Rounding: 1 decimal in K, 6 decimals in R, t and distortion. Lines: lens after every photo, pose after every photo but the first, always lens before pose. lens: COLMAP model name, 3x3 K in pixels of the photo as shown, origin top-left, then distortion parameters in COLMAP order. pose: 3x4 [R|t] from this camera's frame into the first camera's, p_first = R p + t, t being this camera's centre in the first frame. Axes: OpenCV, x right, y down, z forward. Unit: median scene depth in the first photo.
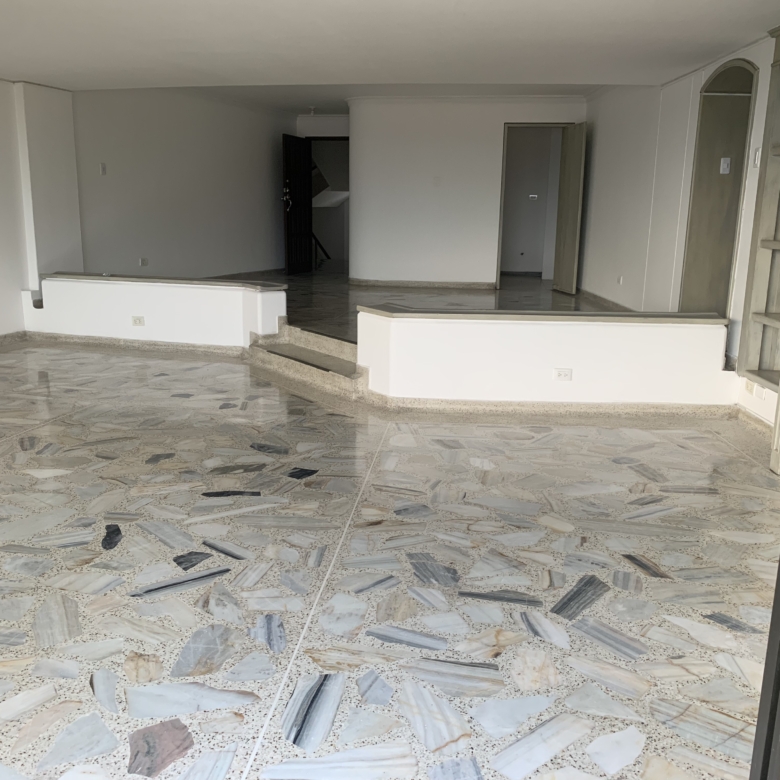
lens RADIAL K [[782.8, 0, 390.0], [0, 782.8, 390.0], [0, 0, 1]] dist [0.187481, -0.482364]
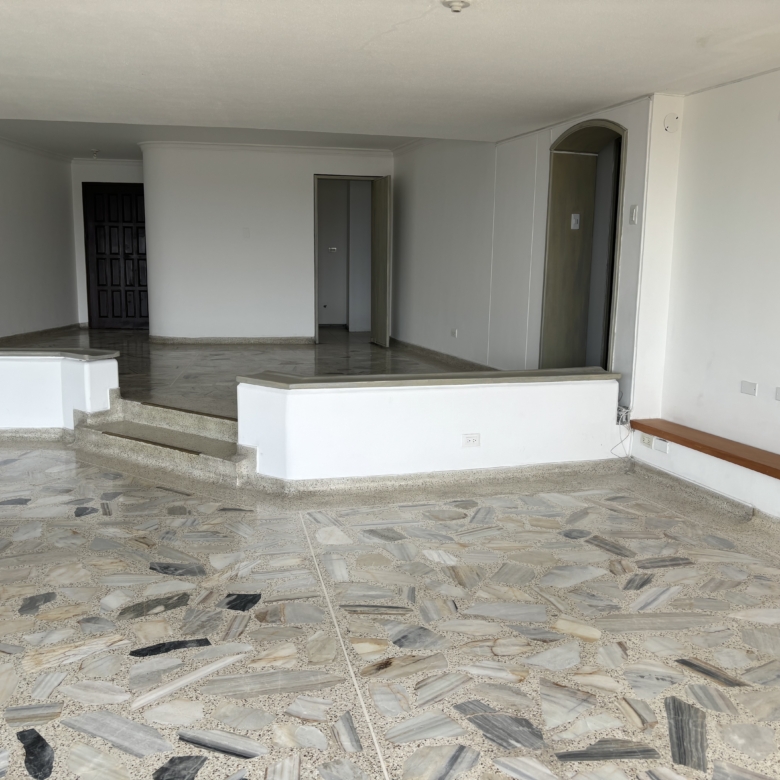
lens RADIAL K [[786.7, 0, 390.0], [0, 786.7, 390.0], [0, 0, 1]] dist [0.005757, 0.034722]
pose [[0.949886, -0.053732, 0.307945, -0.196976], [0.071599, 0.996325, -0.047010, -0.054284], [-0.304287, 0.066703, 0.950242, 0.191552]]
